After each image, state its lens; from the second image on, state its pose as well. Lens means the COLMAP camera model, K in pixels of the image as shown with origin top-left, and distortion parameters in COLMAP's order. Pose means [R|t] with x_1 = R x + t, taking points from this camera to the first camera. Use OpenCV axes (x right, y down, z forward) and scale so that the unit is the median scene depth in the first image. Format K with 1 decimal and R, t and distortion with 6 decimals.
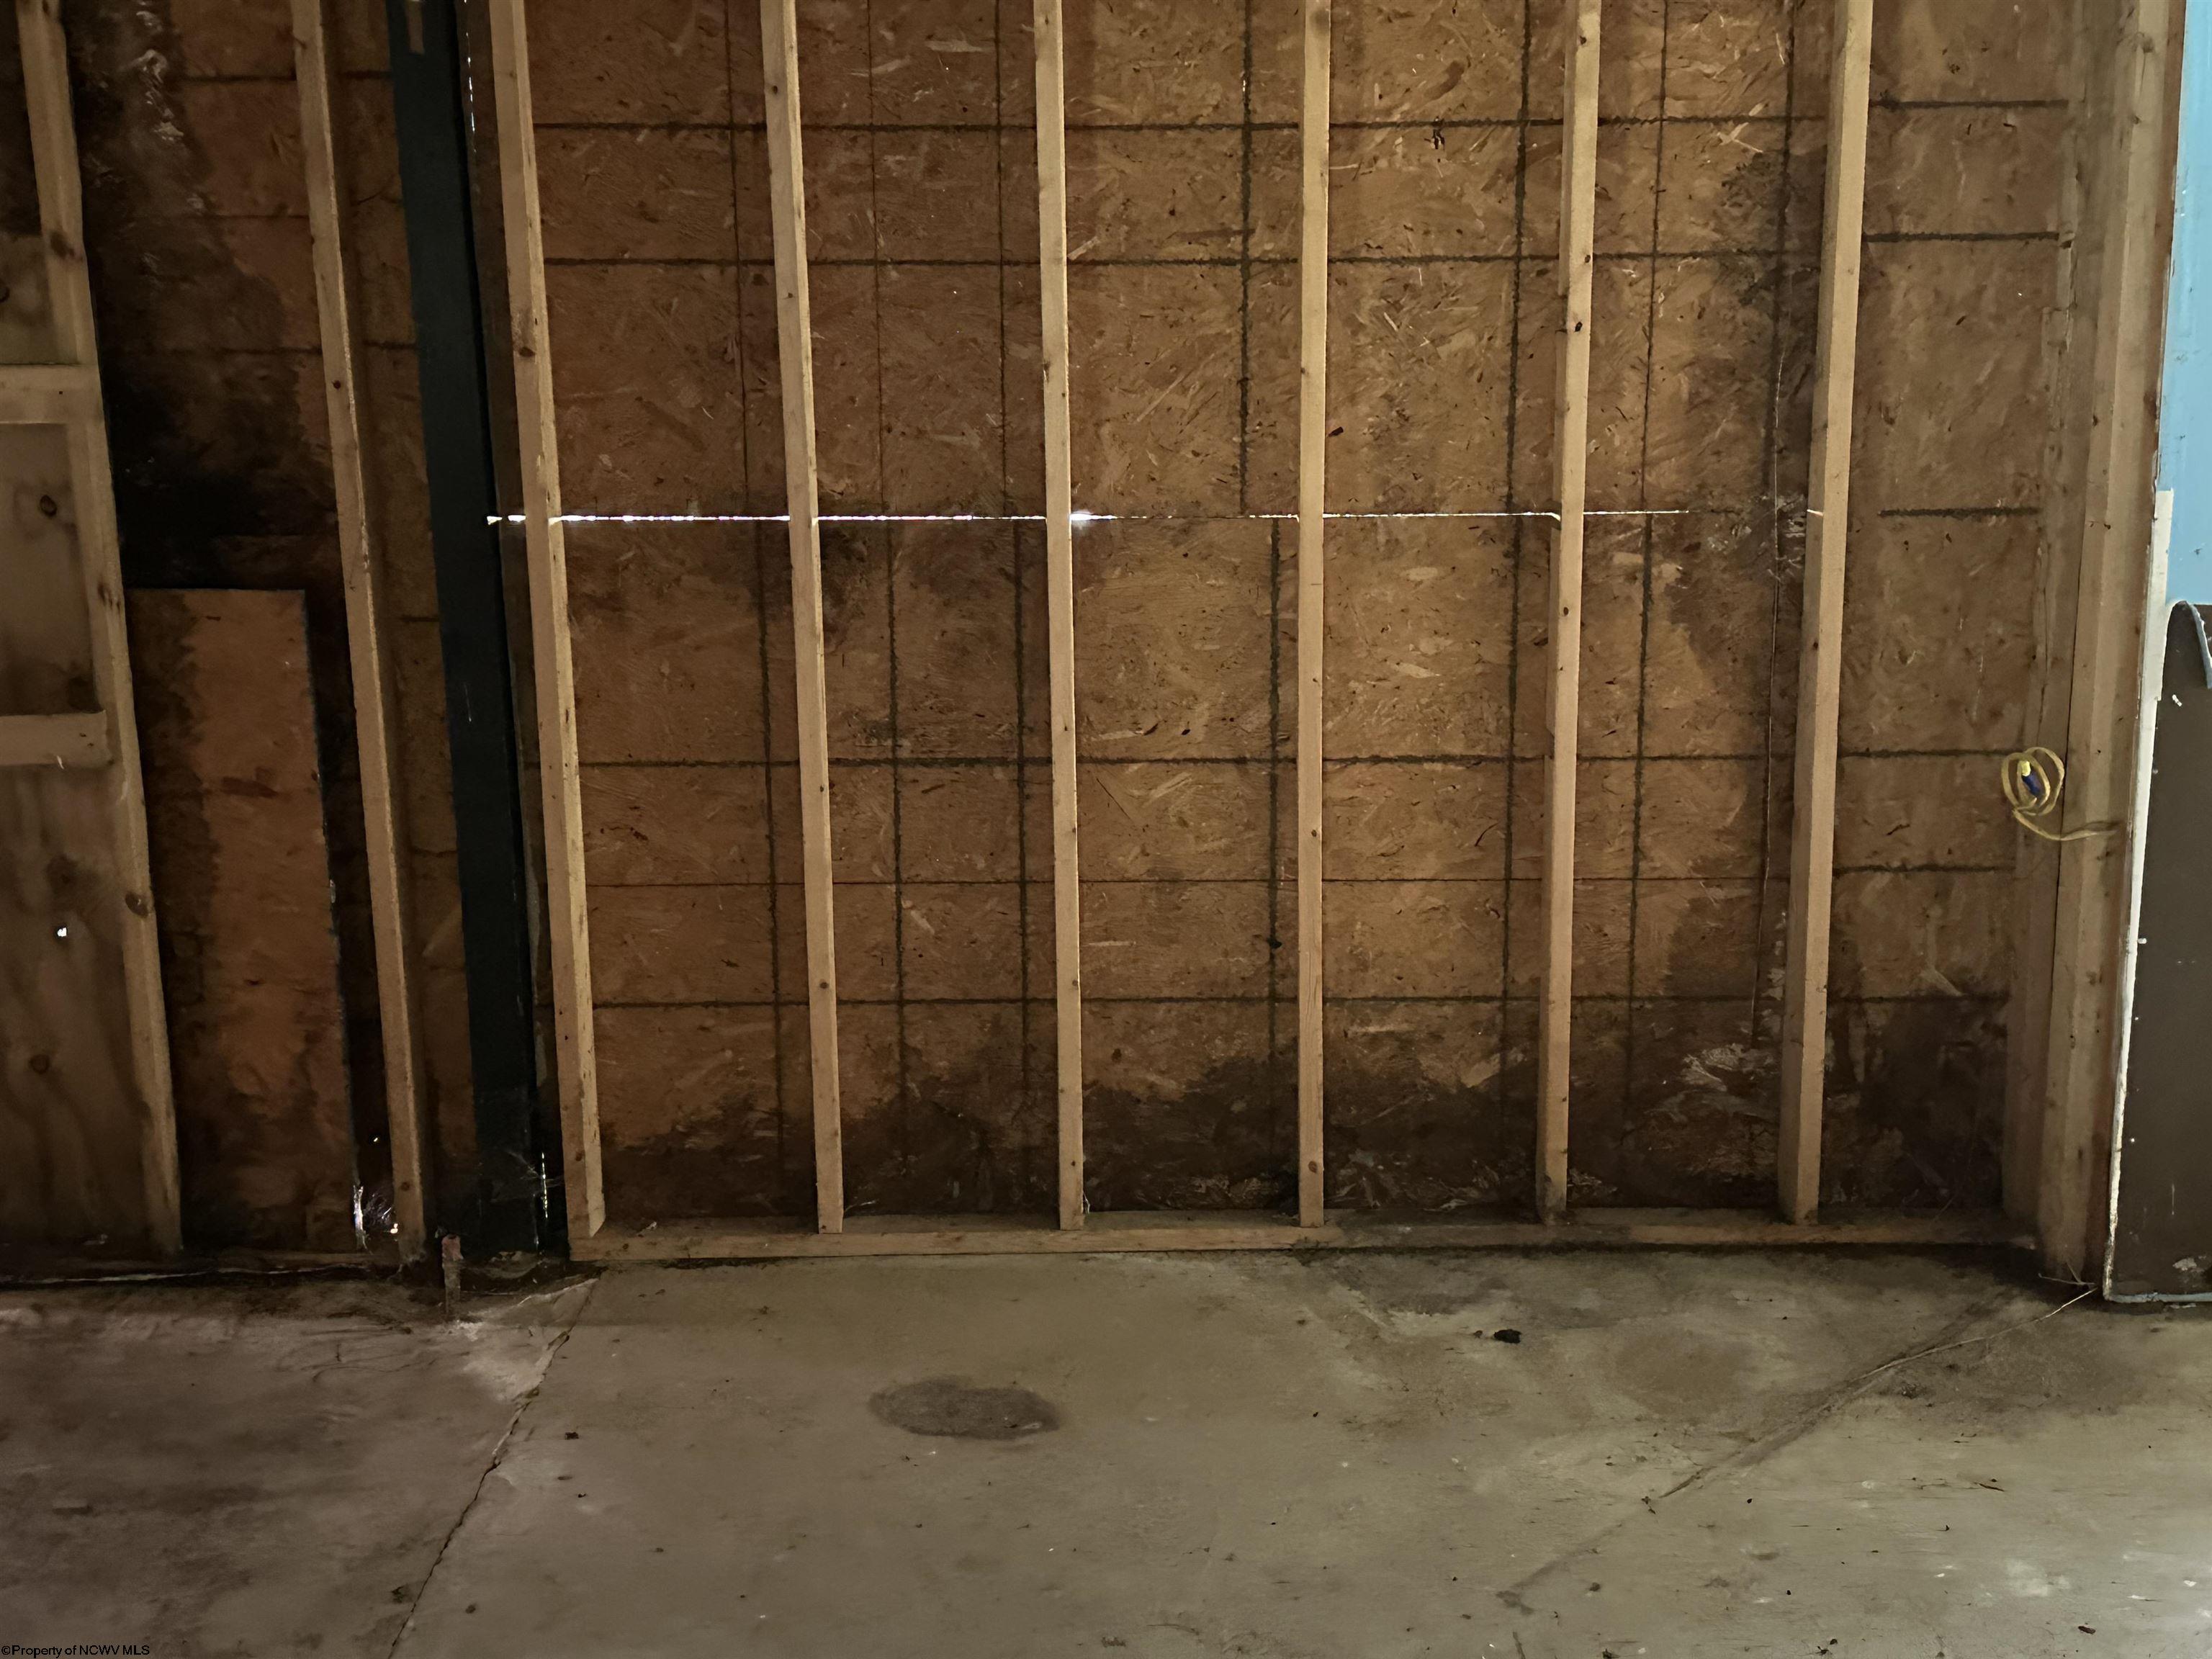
lens RADIAL K [[2614.4, 0, 1099.3], [0, 2614.4, 828.0], [0, 0, 1]] dist [0.168708, 0.000000]
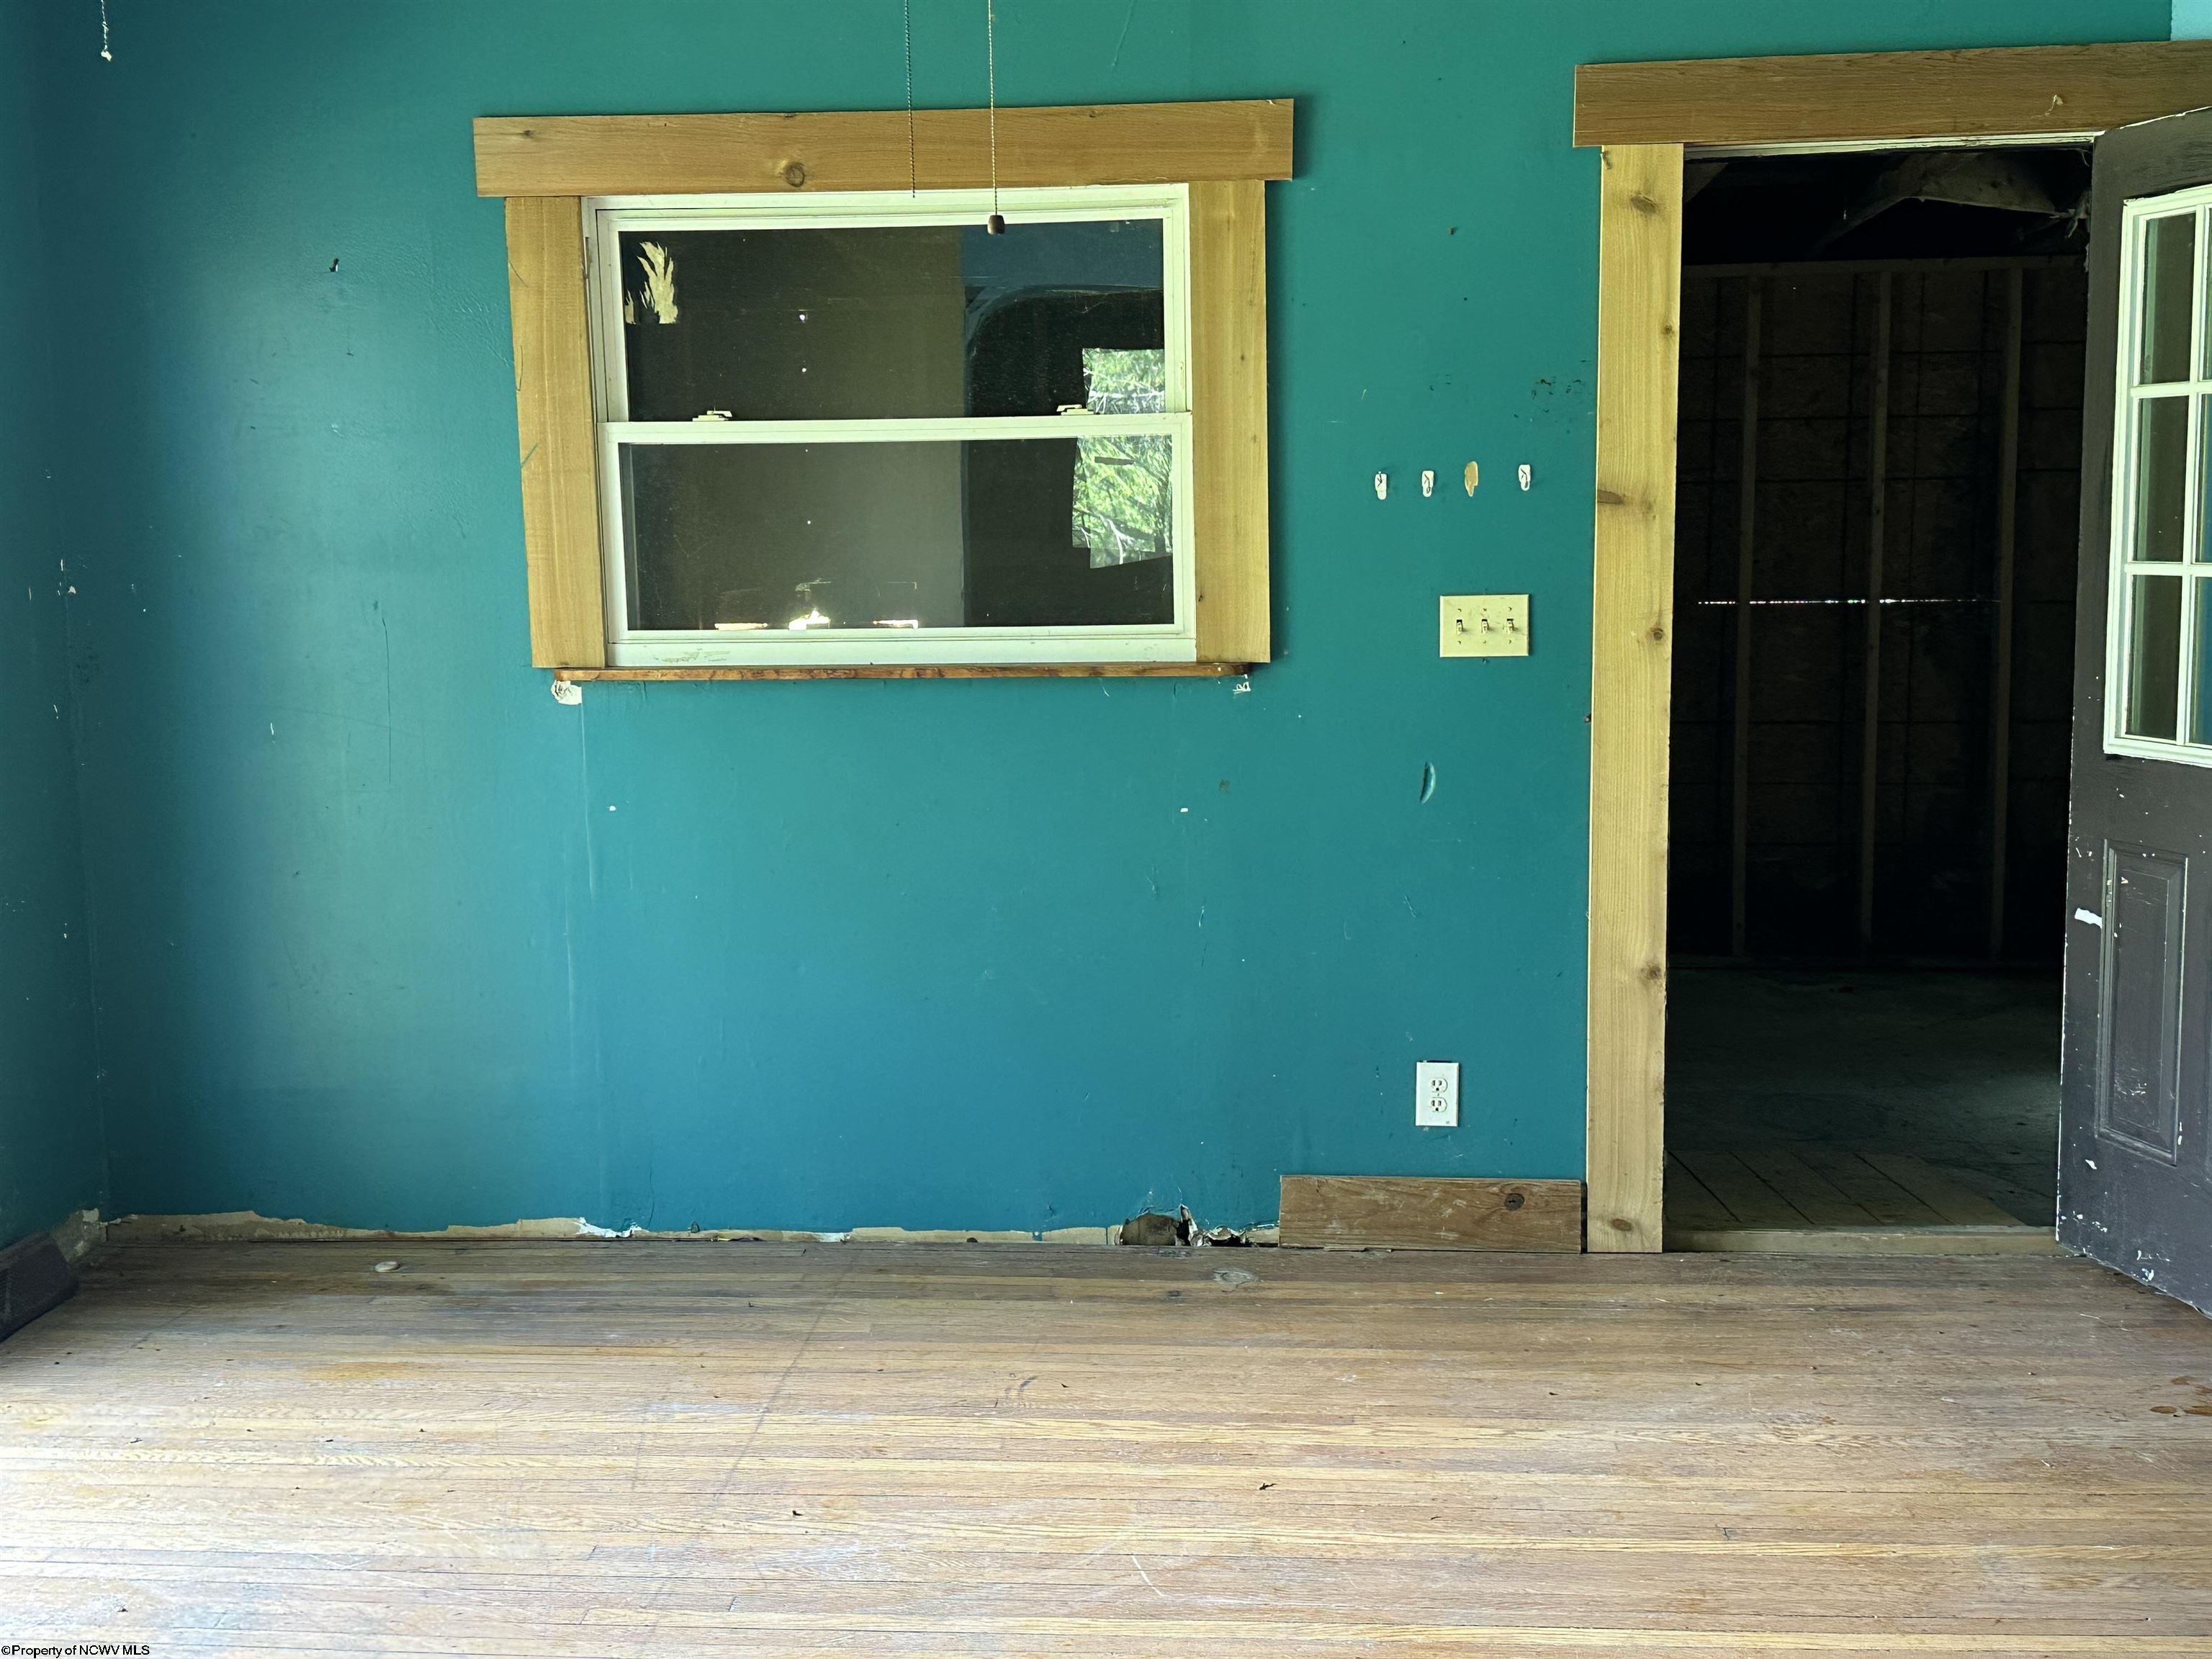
lens RADIAL K [[2614.4, 0, 1096.5], [0, 2614.4, 830.5], [0, 0, 1]] dist [0.168708, 0.000000]
pose [[0.996771, 0.009375, -0.079750, -0.256934], [-0.015789, 0.996655, -0.080184, 0.233426], [0.078732, 0.081184, 0.993585, -1.087112]]
